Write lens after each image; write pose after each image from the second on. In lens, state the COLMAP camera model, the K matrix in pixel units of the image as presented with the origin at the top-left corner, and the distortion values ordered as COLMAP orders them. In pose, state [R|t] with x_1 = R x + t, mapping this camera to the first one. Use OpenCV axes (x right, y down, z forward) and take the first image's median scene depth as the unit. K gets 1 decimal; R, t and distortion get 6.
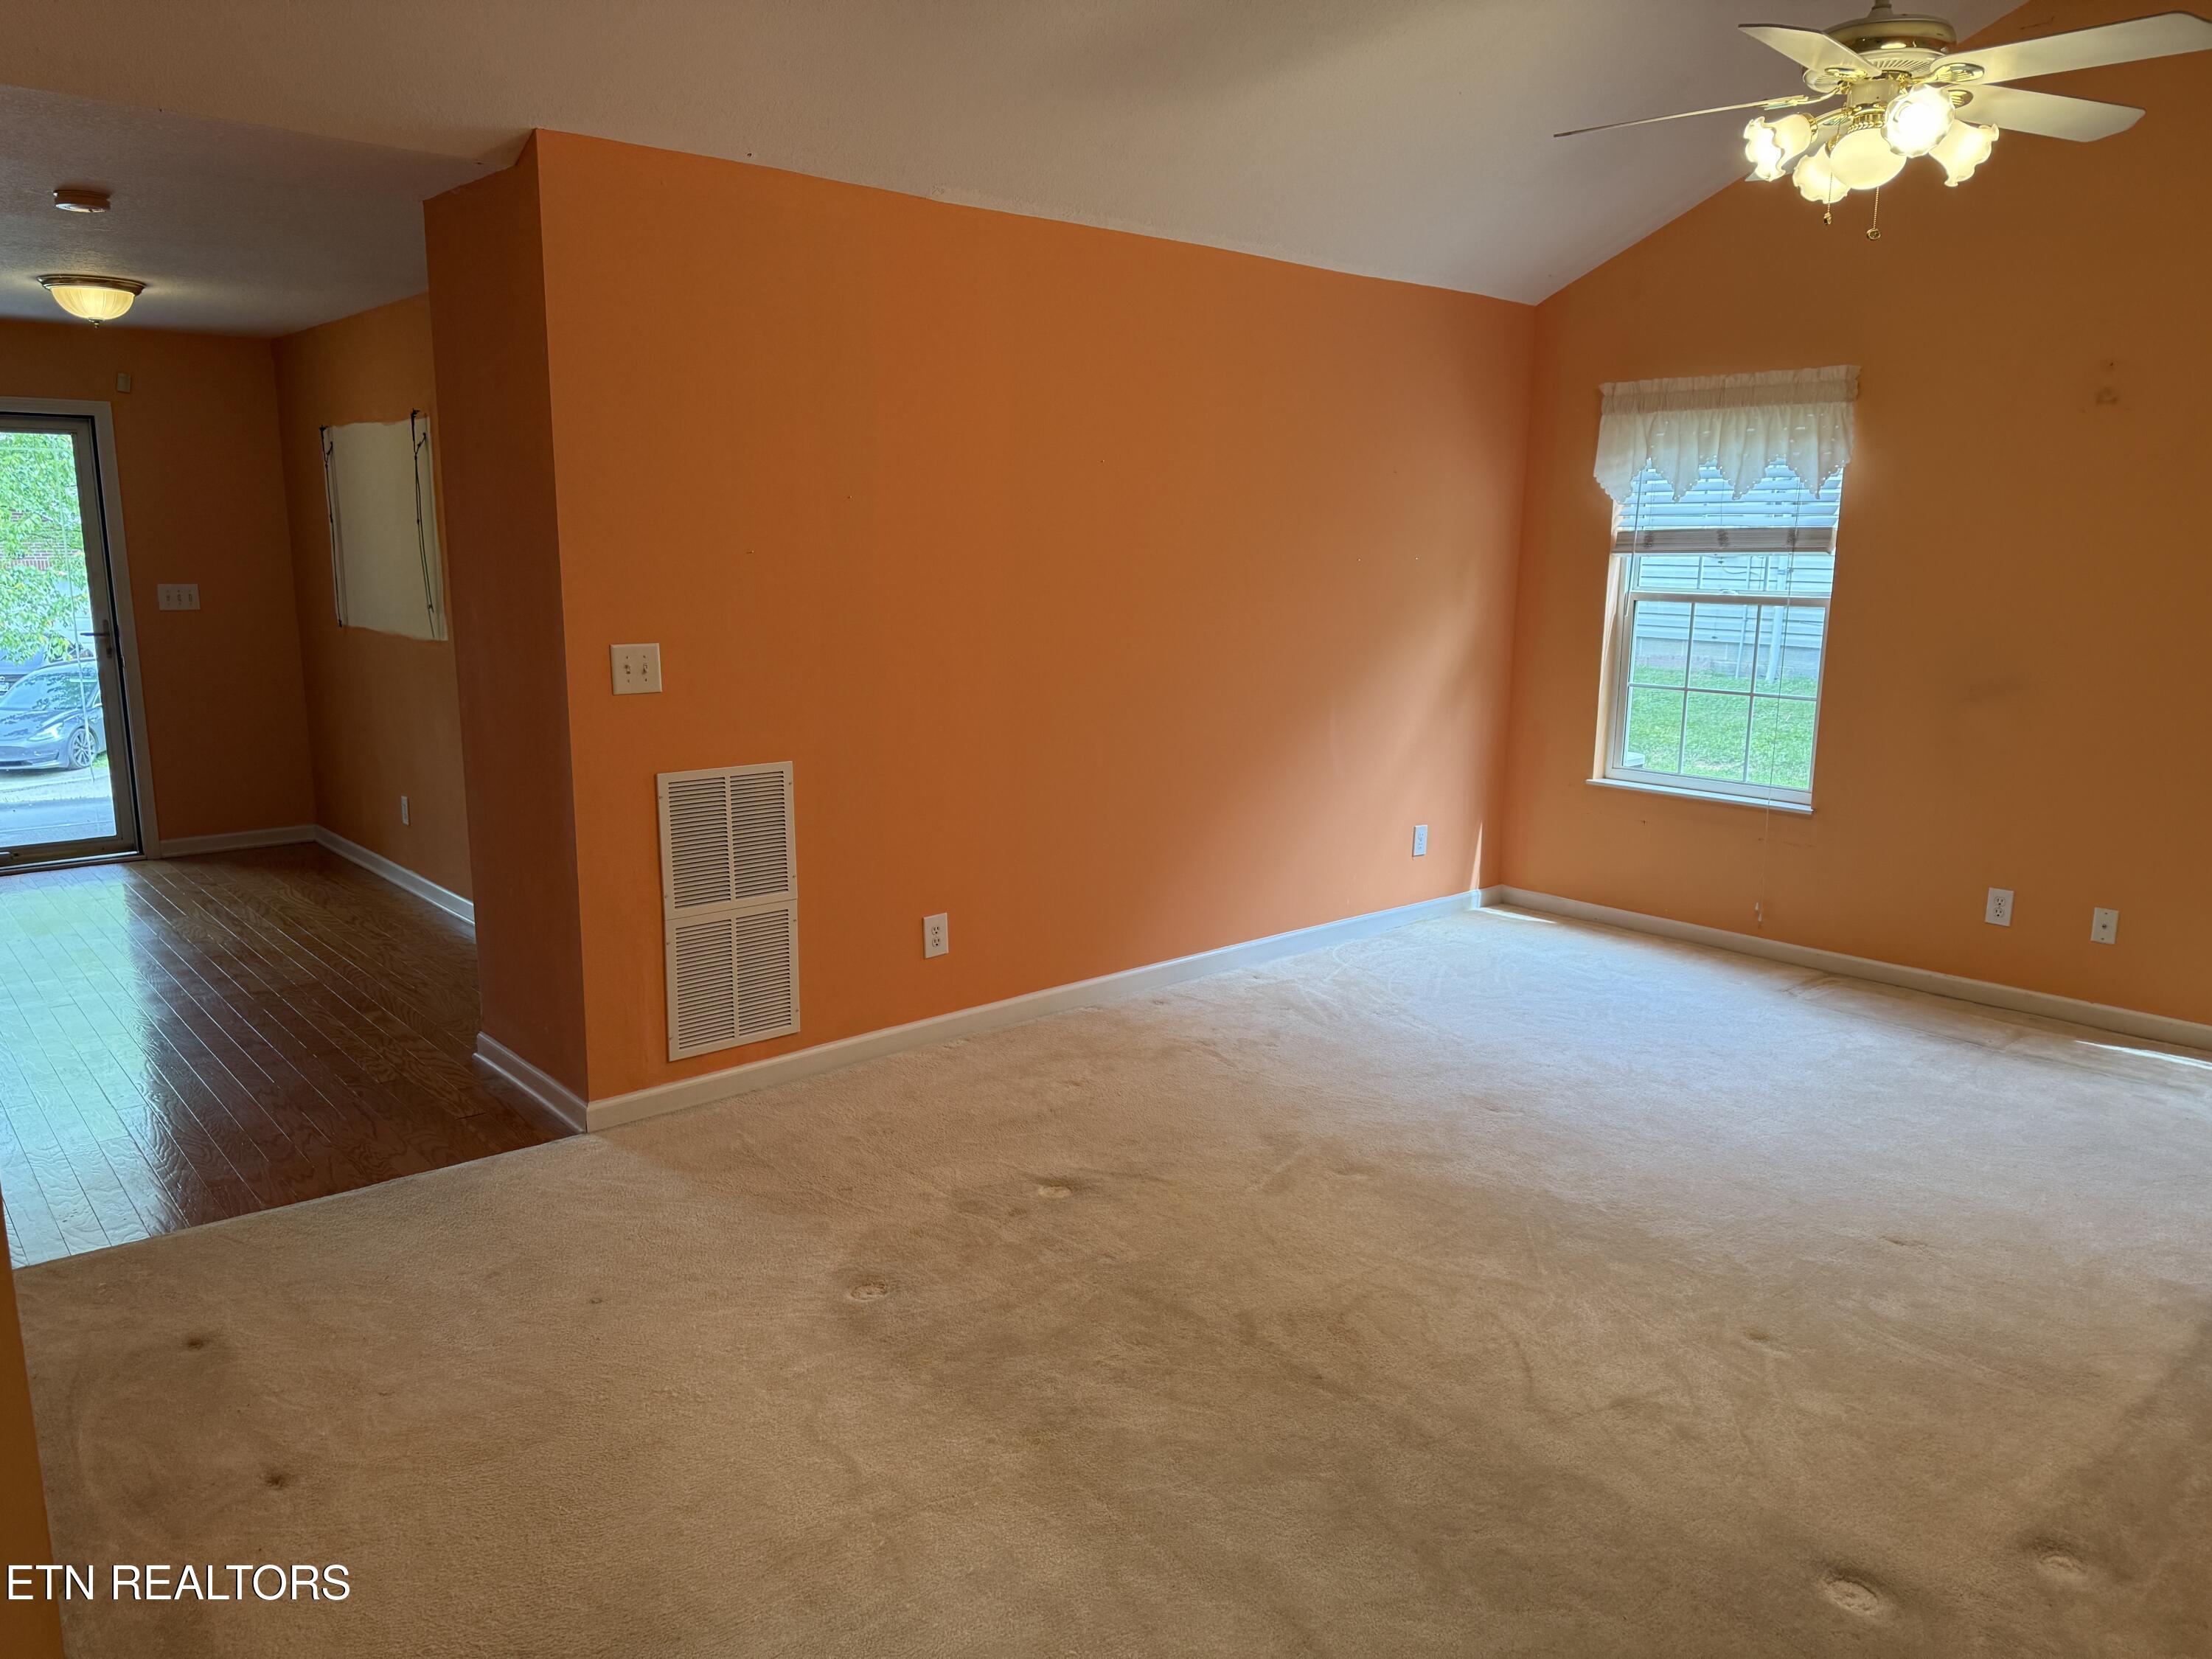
lens RADIAL K [[1558.5, 0, 1106.0], [0, 1558.5, 829.5], [0, 0, 1]] dist [0.004886, 0.001590]
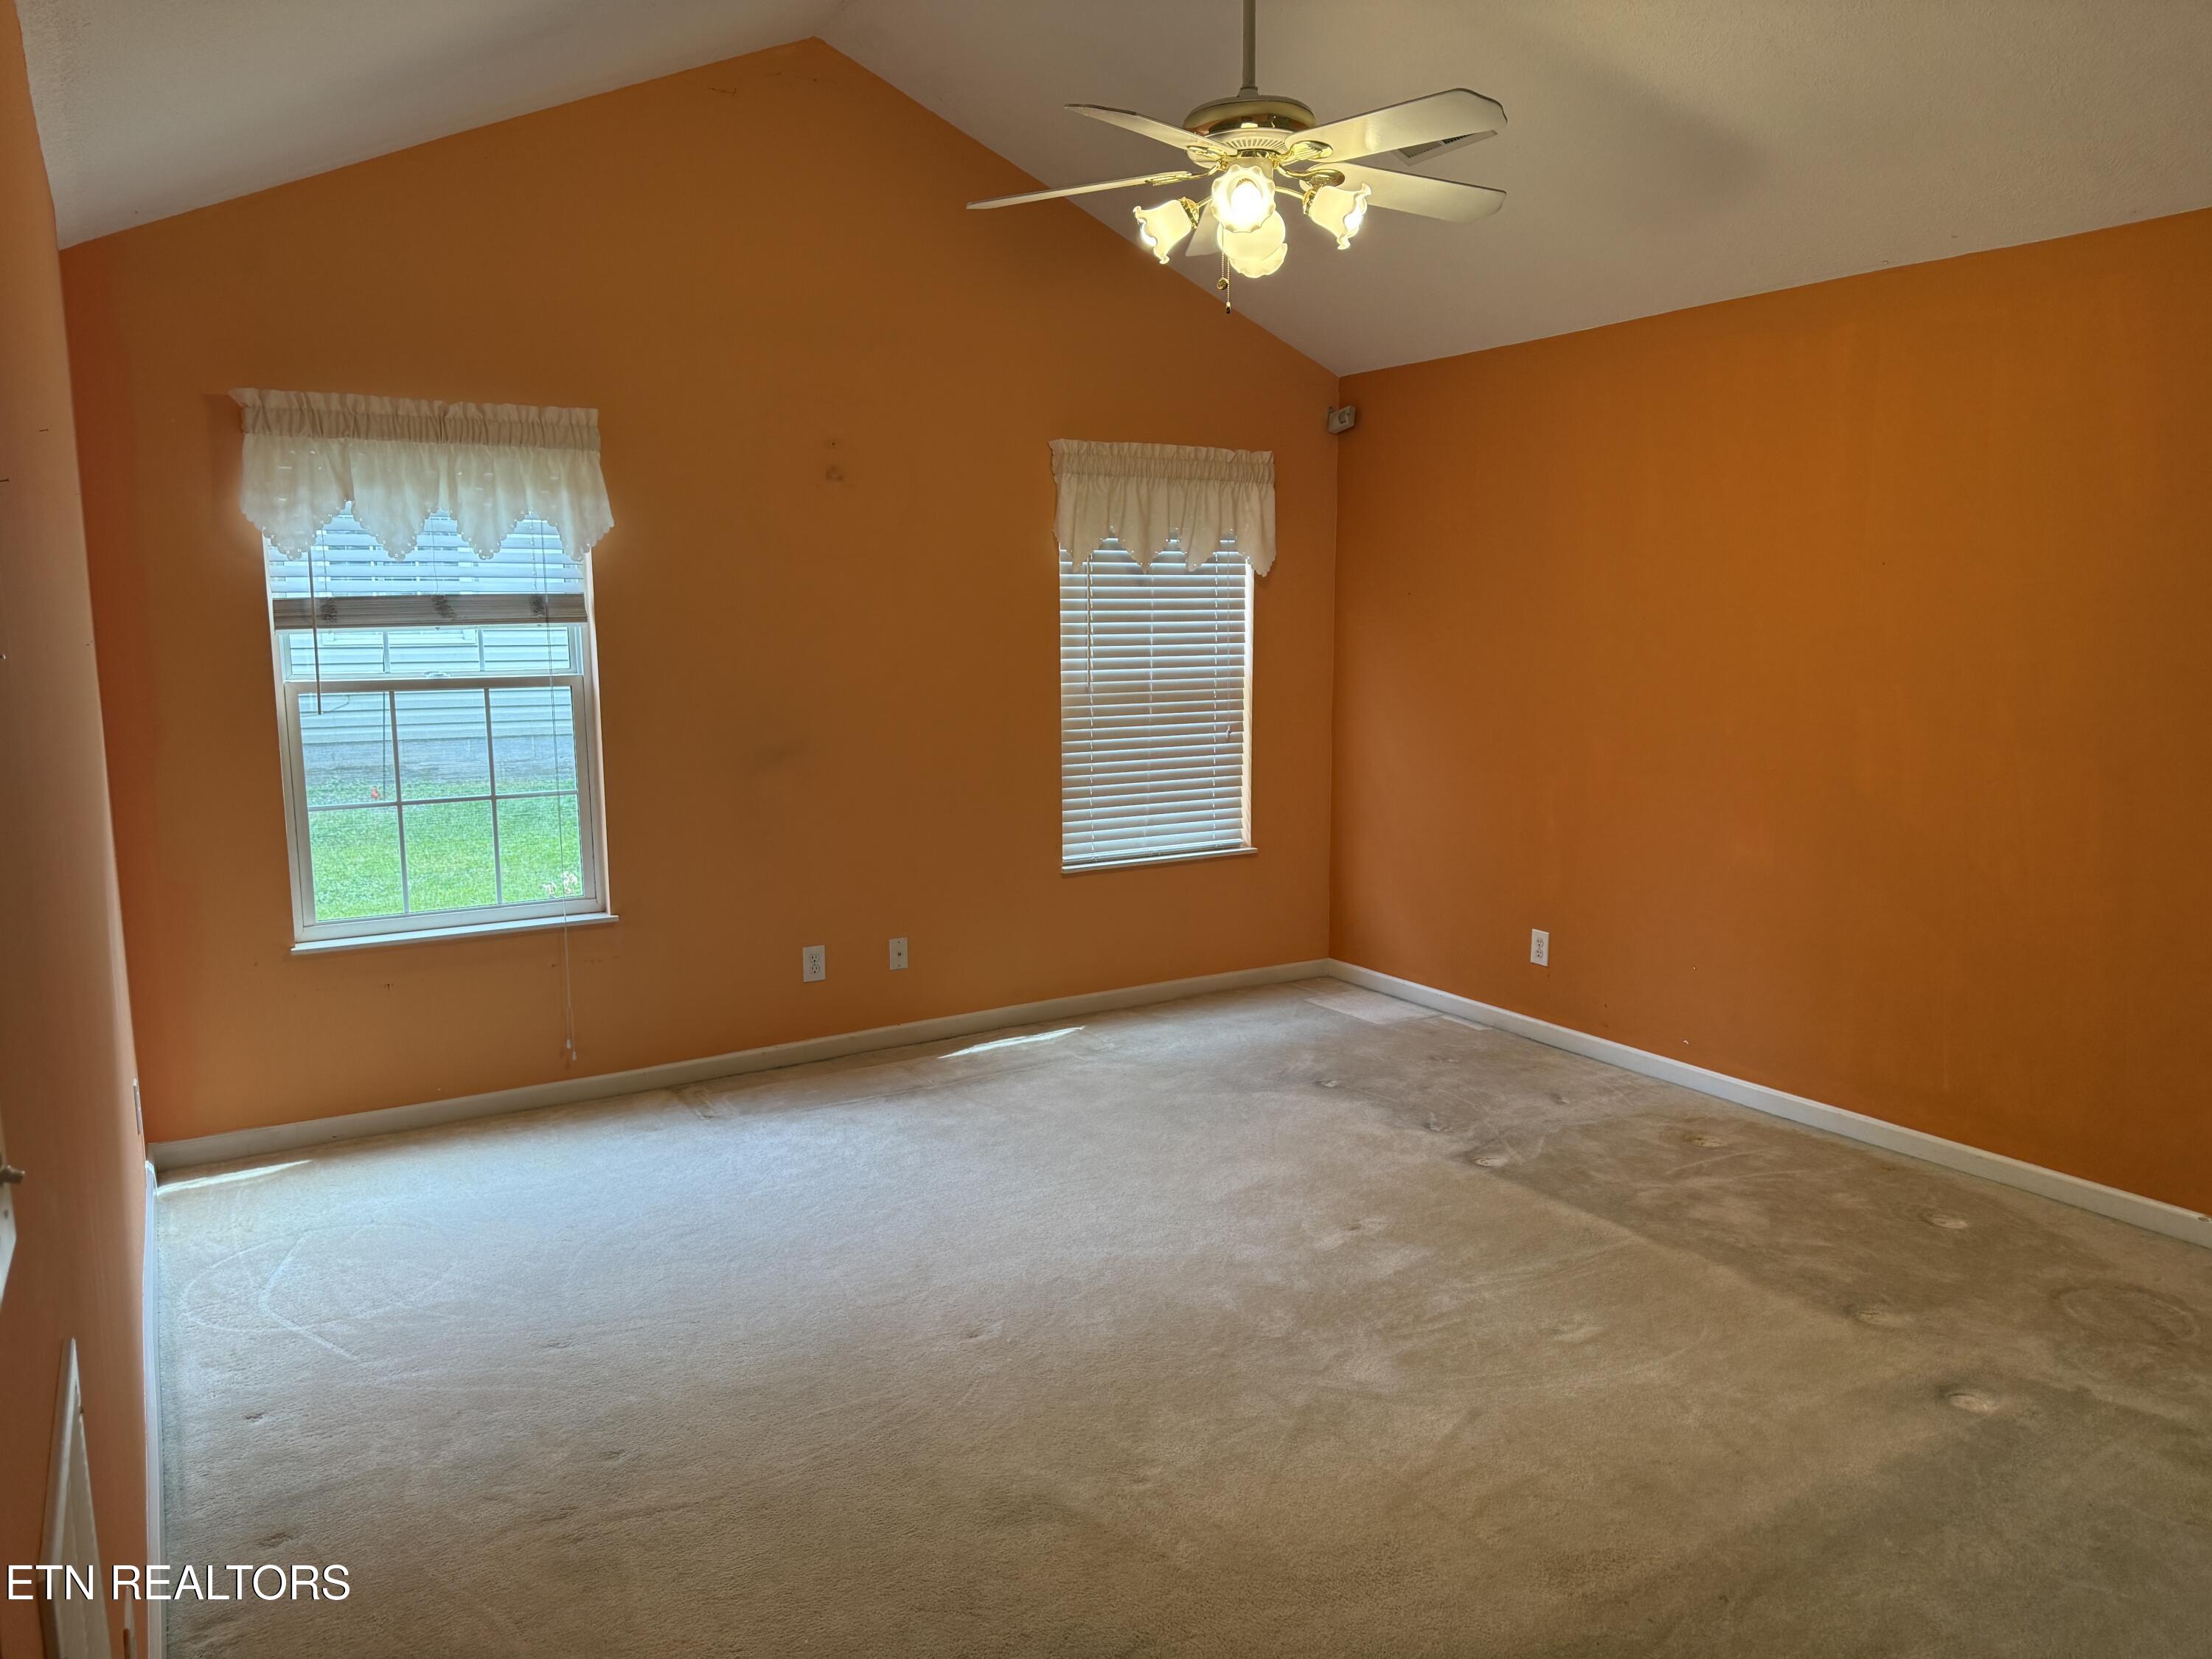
lens RADIAL K [[1533.6, 0, 1106.0], [0, 1533.6, 829.5], [0, 0, 1]] dist [0.138742, -0.234323]
pose [[0.172673, -0.146923, 0.973960, -0.346704], [0.193531, 0.974599, 0.112708, -0.106775], [-0.965779, 0.169030, 0.196721, 0.567327]]
